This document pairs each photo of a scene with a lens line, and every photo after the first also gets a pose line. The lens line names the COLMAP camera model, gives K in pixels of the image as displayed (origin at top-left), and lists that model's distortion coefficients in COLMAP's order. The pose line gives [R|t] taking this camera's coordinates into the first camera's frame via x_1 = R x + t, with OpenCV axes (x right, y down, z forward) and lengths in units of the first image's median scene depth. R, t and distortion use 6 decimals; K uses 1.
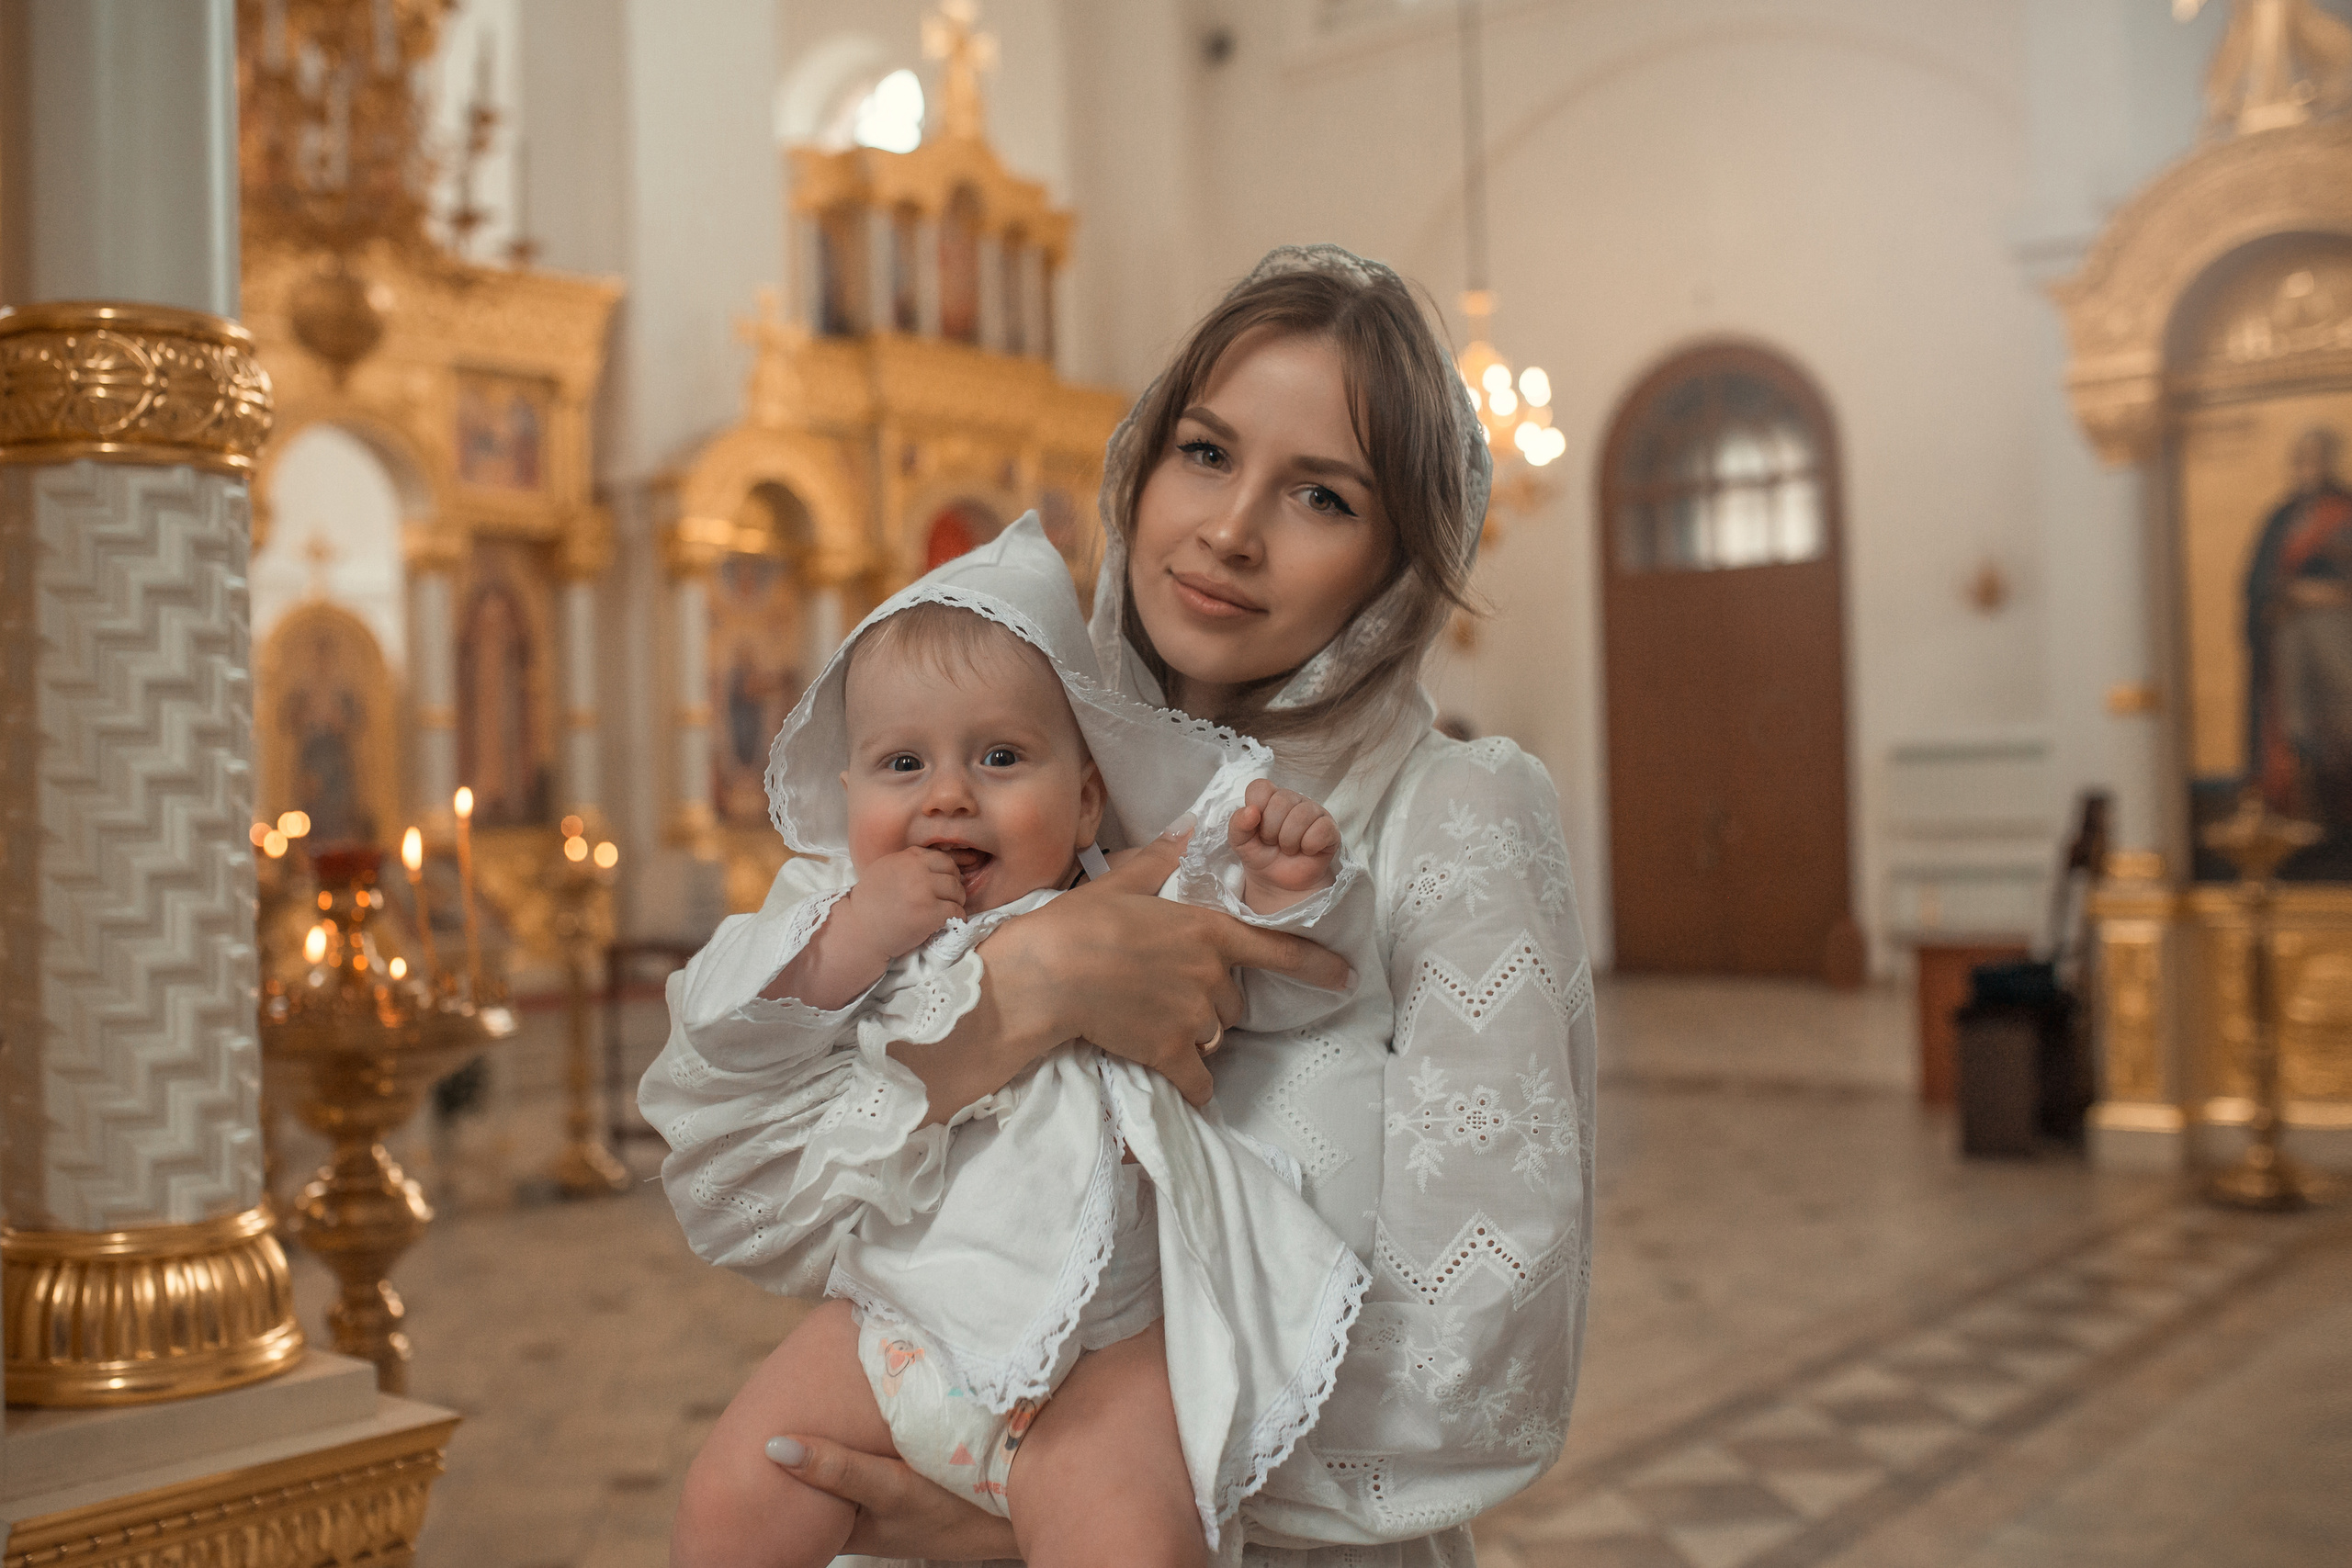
lens RADIAL K [[2431.3, 0, 1176.0], [0, 2431.3, 784.0], [0, 0, 1]] dist [-0.010363, -0.015853]
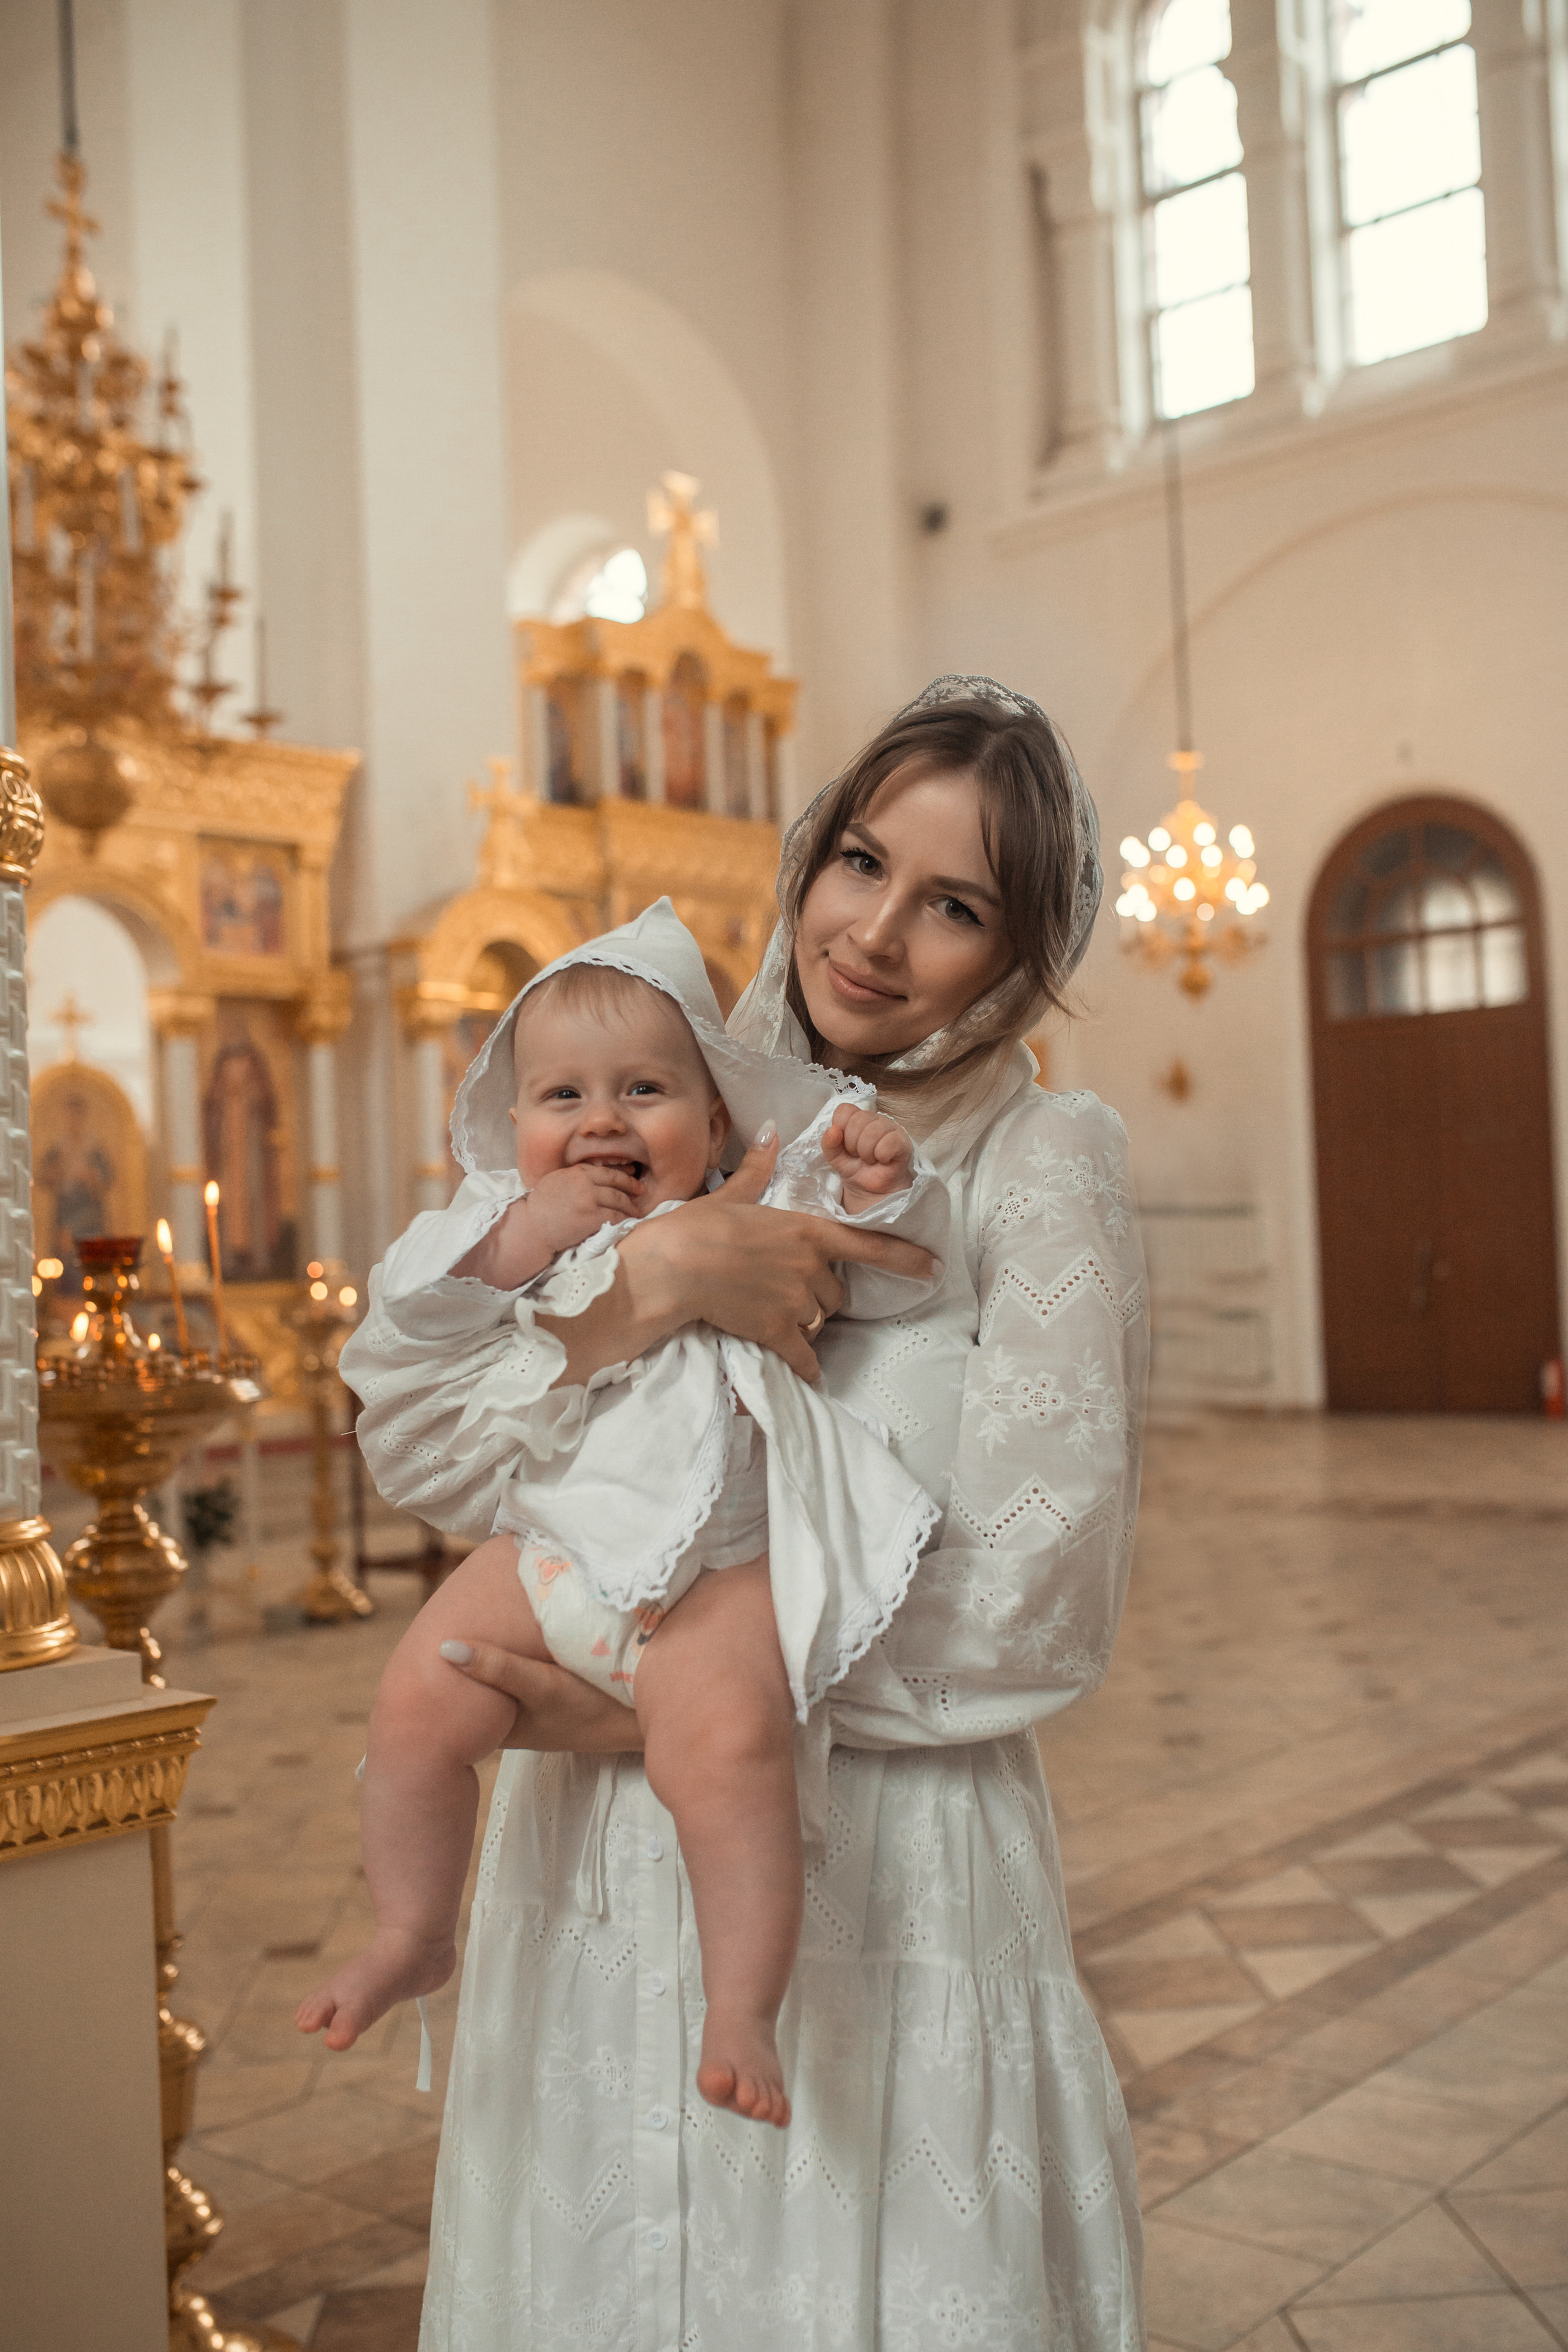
lens RADIAL K [[2377.2, 0, 905.5], [0, 2377.2, 1233.8], [0, 0, 1]] dist [-0.090451, 0.187151]
pose [[0.999906, -0.013700, -0.000050, 0.029060], [0.013700, 0.999906, -0.000488, 0.030068], [0.000056, 0.000487, 1.000000, -0.092876]]
